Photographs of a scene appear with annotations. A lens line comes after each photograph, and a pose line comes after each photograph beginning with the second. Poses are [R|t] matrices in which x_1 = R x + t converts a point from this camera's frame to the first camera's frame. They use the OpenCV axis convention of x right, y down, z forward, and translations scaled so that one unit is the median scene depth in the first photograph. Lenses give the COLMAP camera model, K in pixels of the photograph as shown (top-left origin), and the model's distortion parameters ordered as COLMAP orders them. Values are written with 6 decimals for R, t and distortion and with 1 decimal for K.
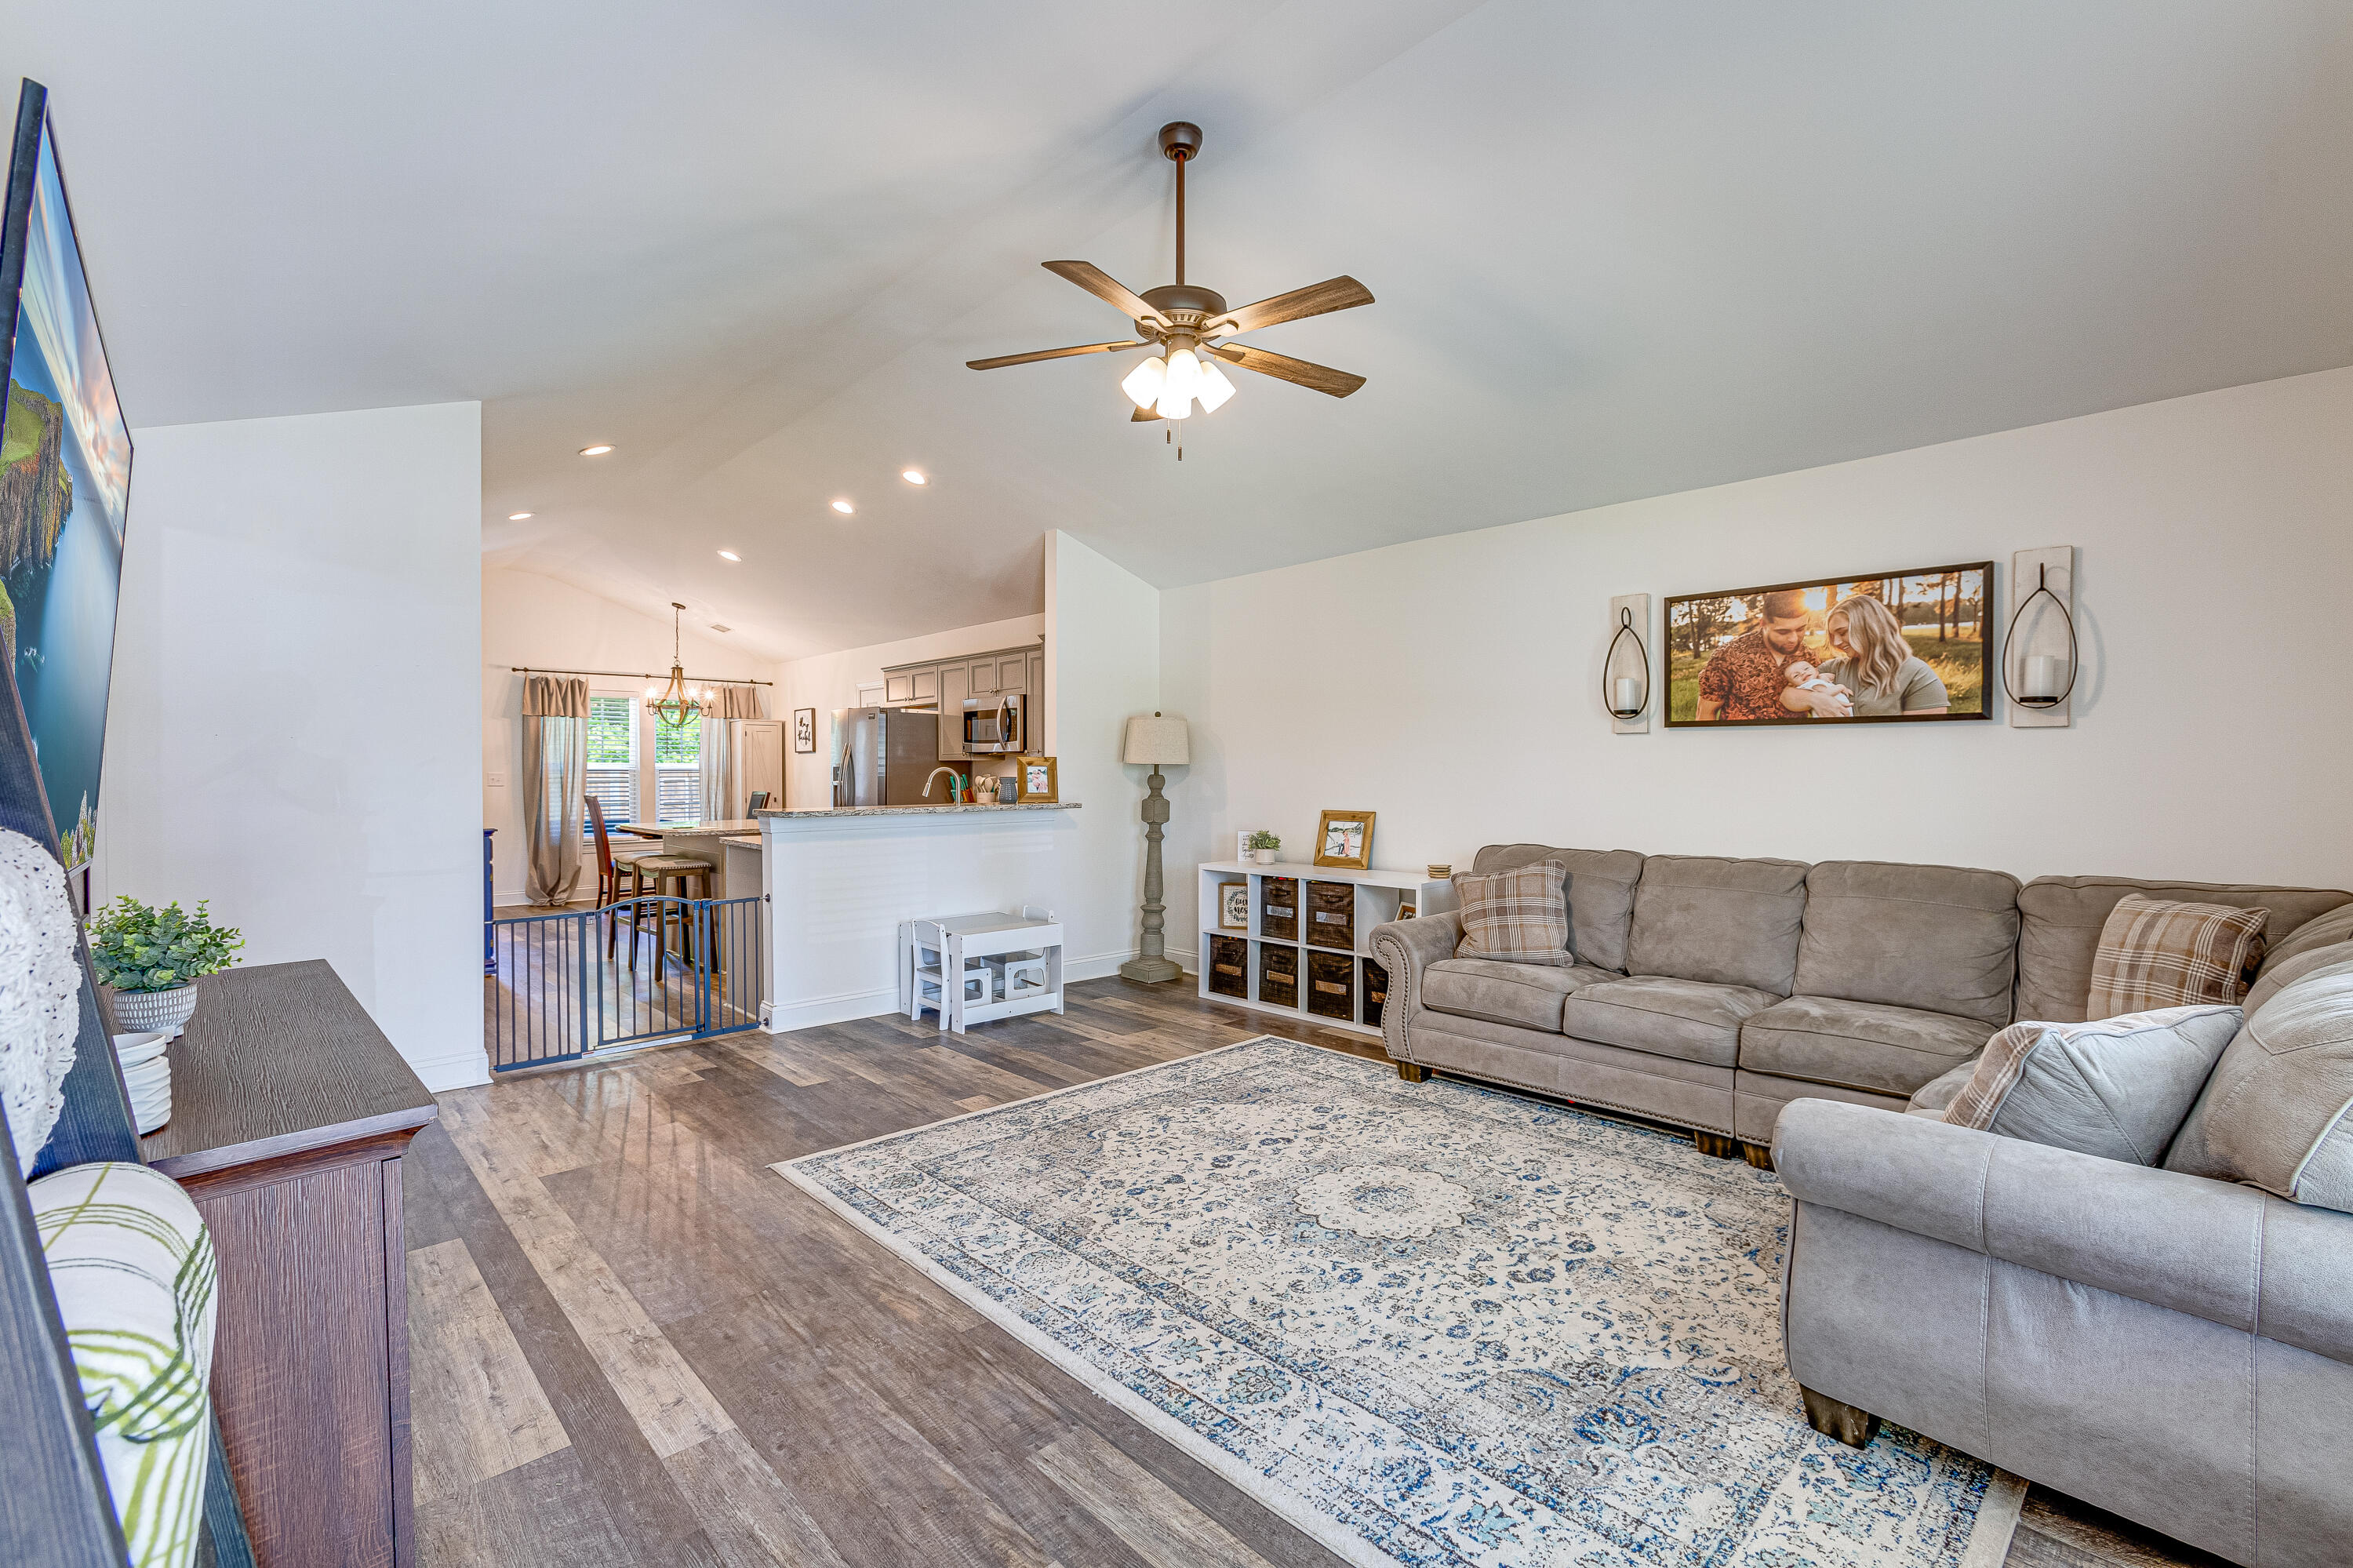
lens RADIAL K [[1062.2, 0, 1183.2], [0, 1062.2, 770.4], [0, 0, 1]] dist [-0.016279, 0.012100]
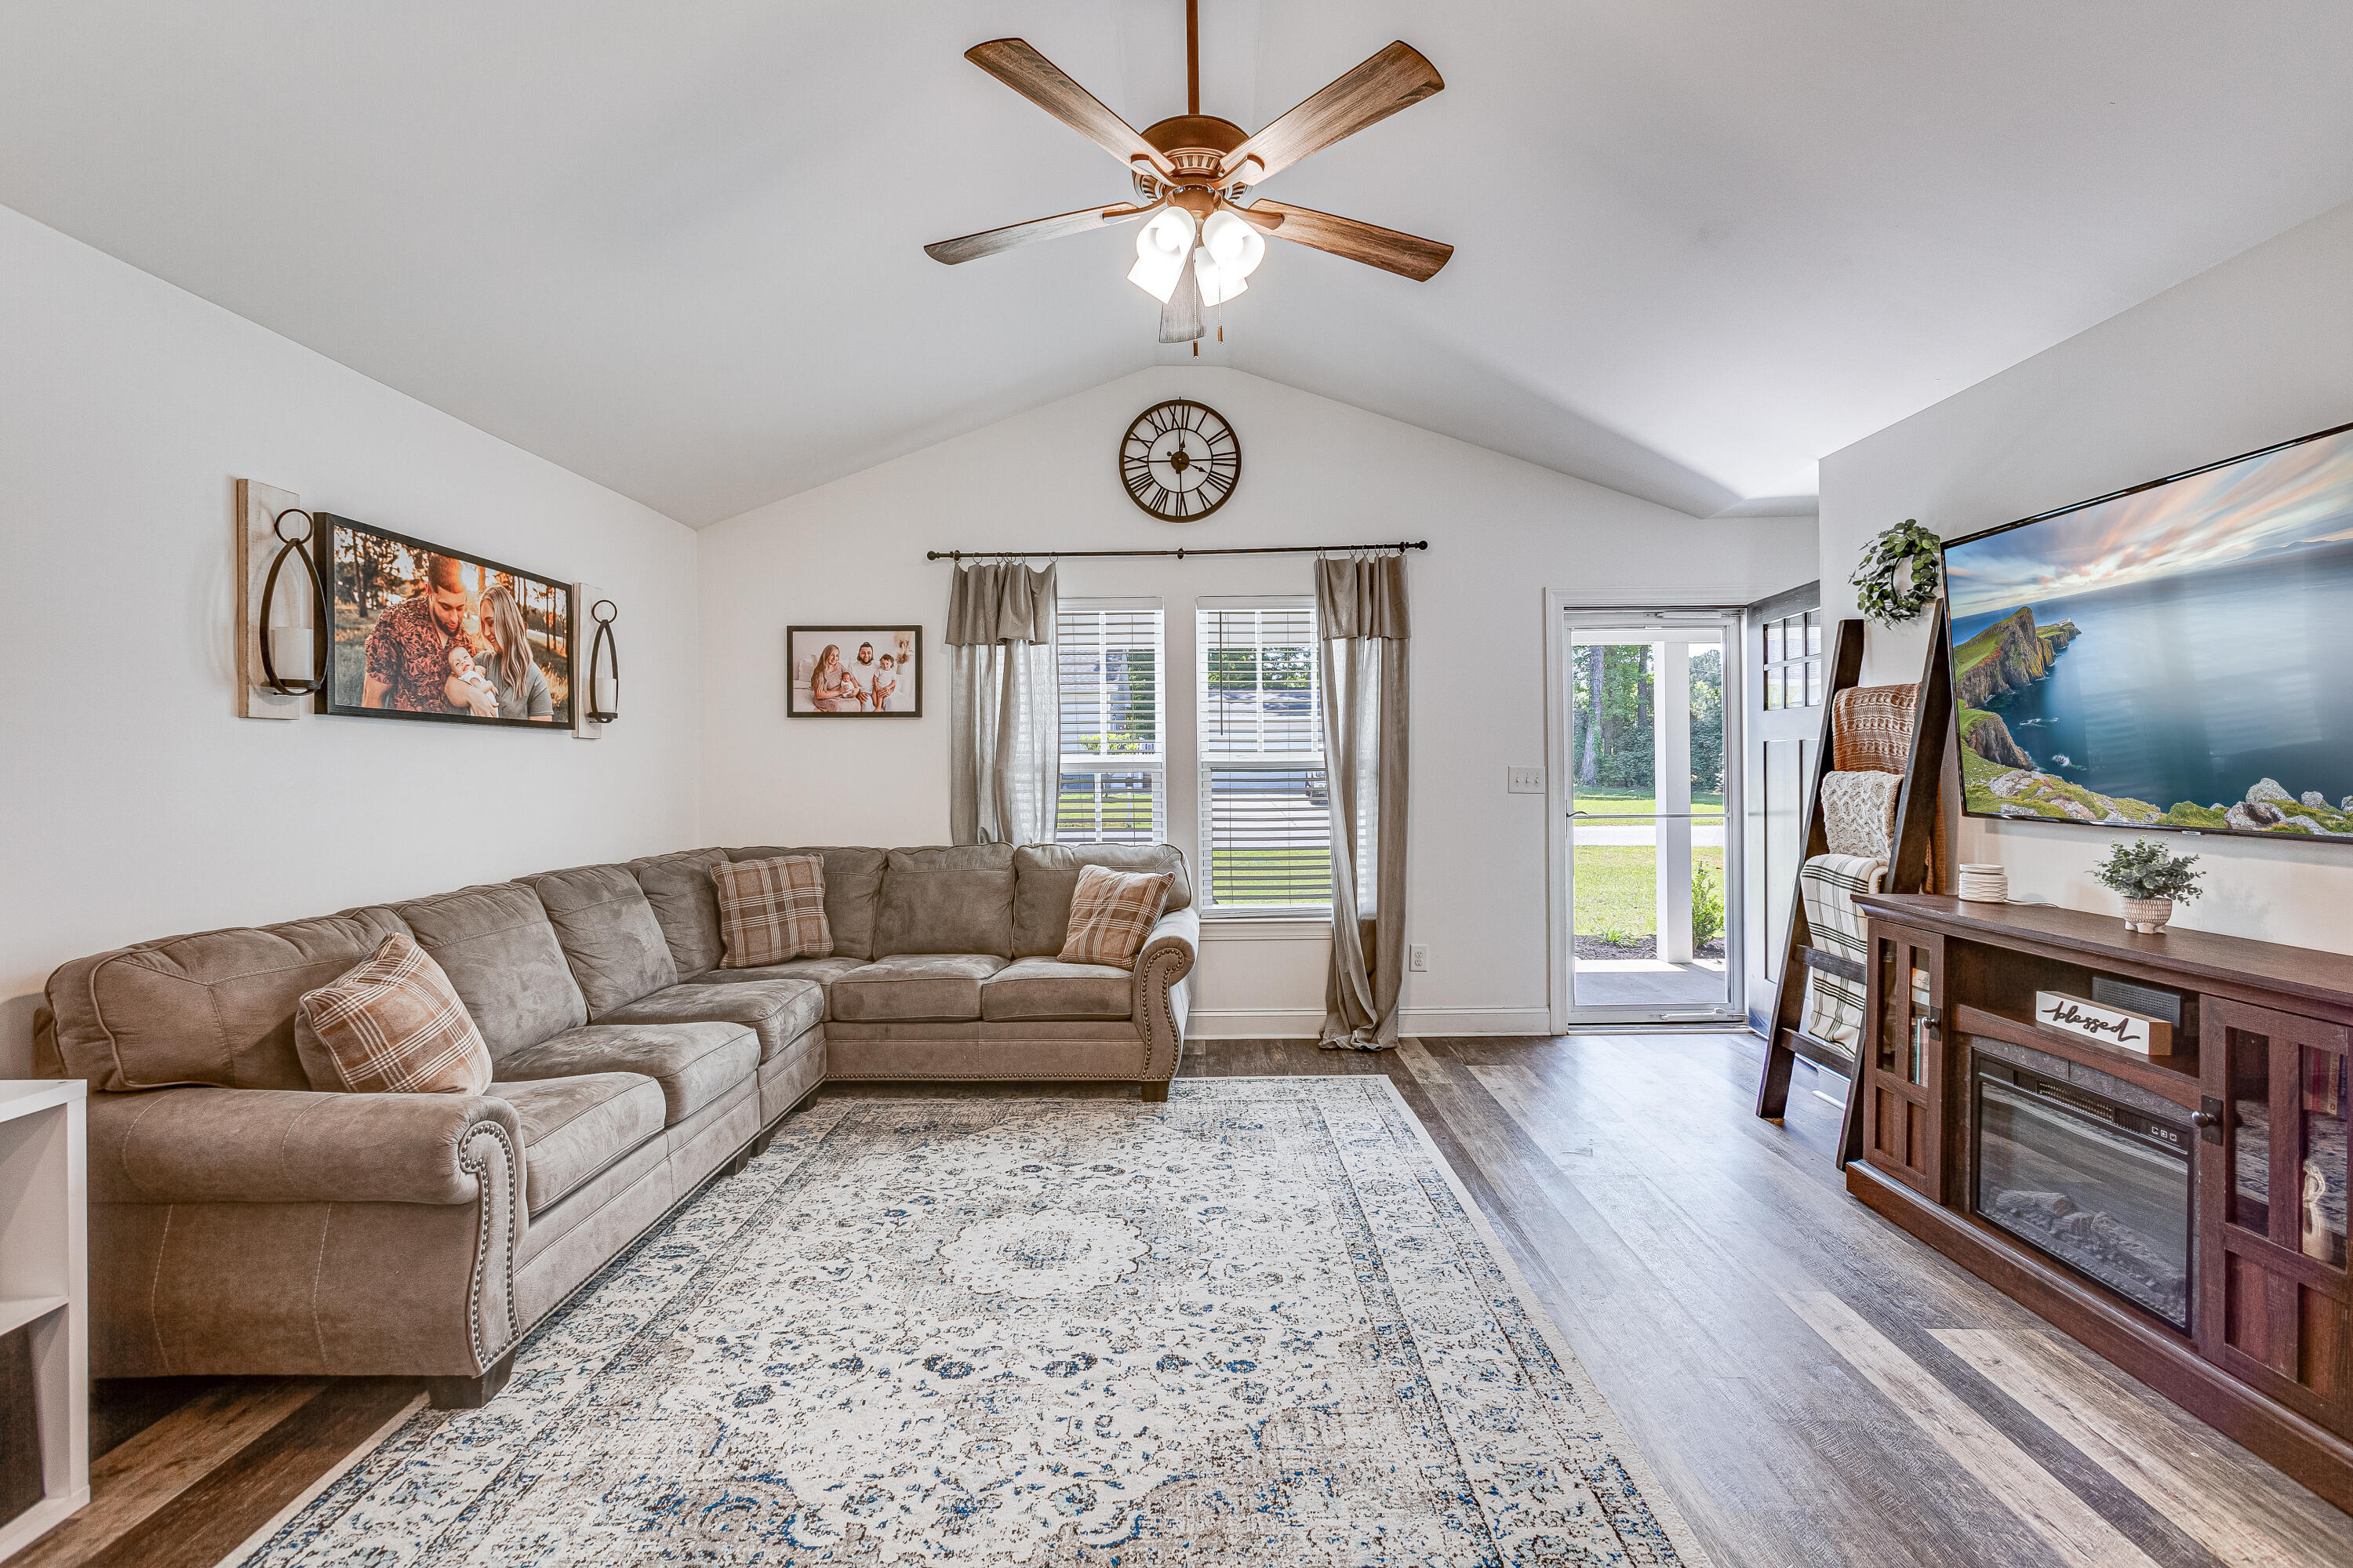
lens RADIAL K [[1062.2, 0, 1183.2], [0, 1062.2, 770.4], [0, 0, 1]] dist [-0.016279, 0.012100]
pose [[-0.727980, 0.009217, 0.685536, -0.426759], [0.015998, 0.999866, 0.003546, -0.000131], [-0.685412, 0.013549, -0.728030, 1.306095]]
